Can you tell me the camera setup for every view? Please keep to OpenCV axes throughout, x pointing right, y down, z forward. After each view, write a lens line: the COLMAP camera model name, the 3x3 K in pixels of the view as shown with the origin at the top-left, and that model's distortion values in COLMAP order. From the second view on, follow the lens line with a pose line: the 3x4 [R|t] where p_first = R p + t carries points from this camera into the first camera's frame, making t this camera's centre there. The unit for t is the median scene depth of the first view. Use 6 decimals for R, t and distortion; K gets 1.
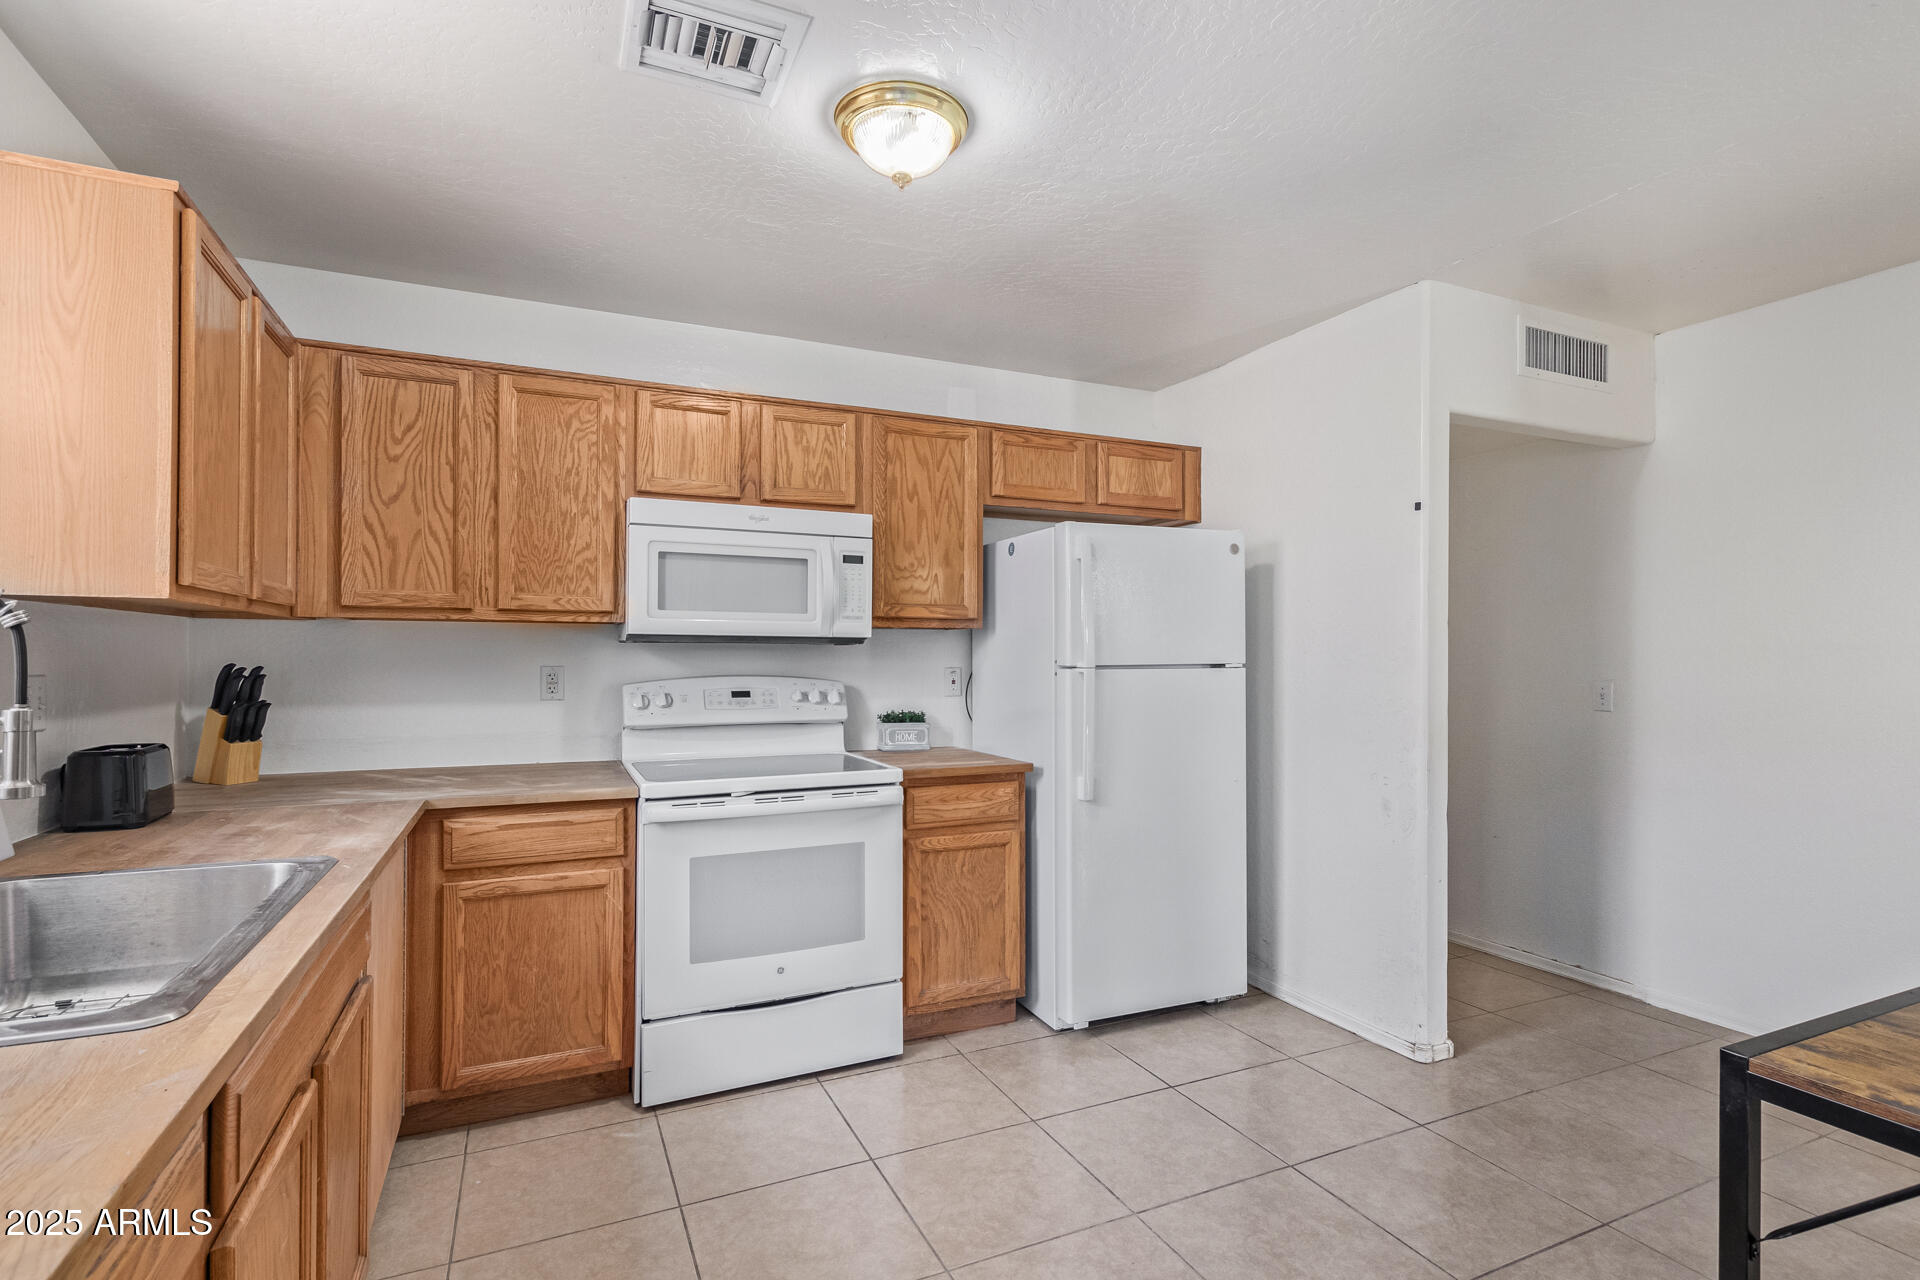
lens RADIAL K [[910.2, 0, 953.3], [0, 910.2, 649.0], [0, 0, 1]] dist [0.002151, 0.000467]
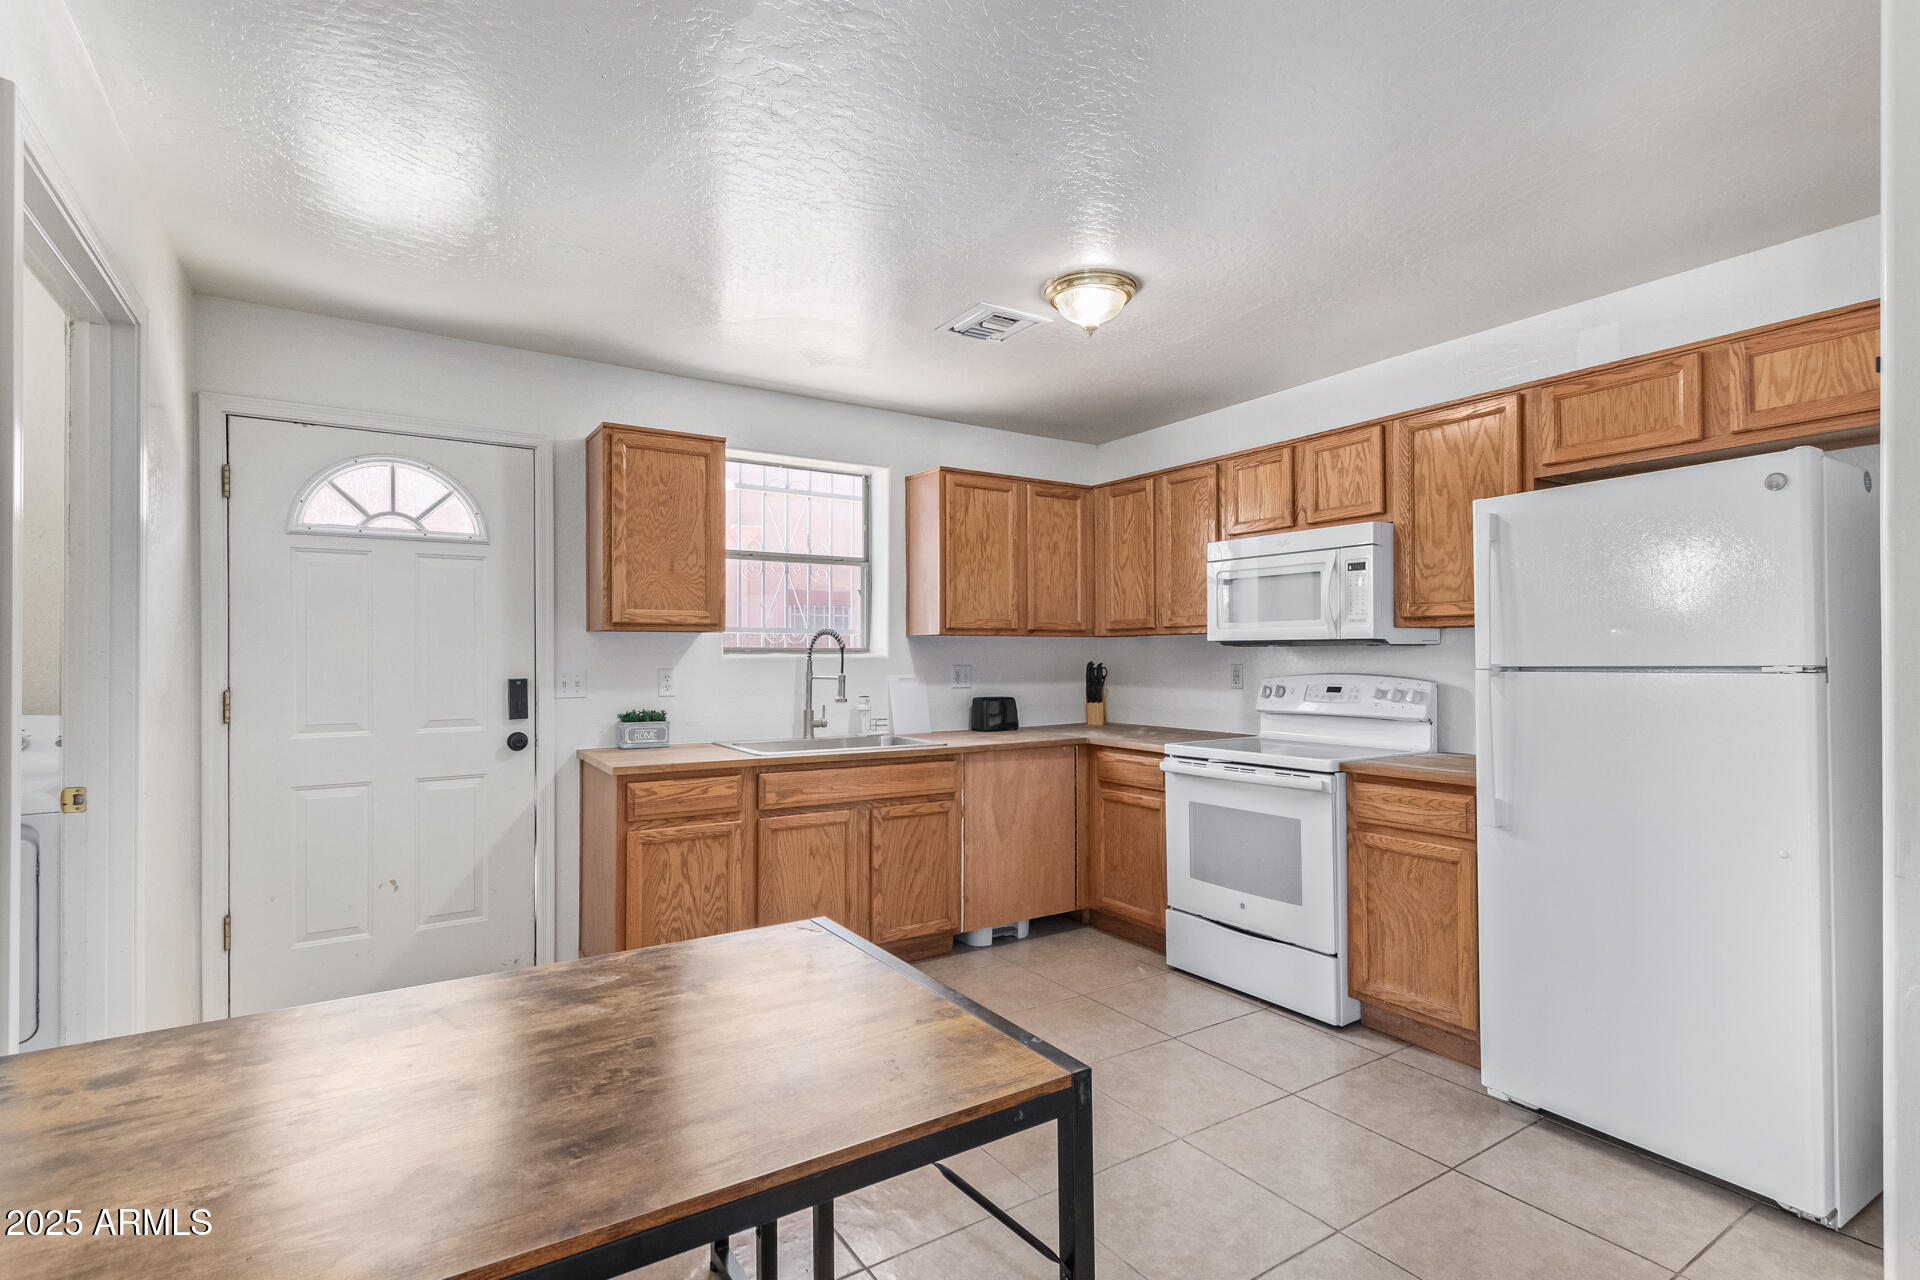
lens RADIAL K [[910.2, 0, 953.3], [0, 910.2, 649.0], [0, 0, 1]] dist [0.002151, 0.000467]
pose [[0.143614, -0.011876, -0.989563, 0.913119], [0.007592, 0.999912, -0.010898, 0.007563], [0.989605, -0.005947, 0.143691, 0.386578]]
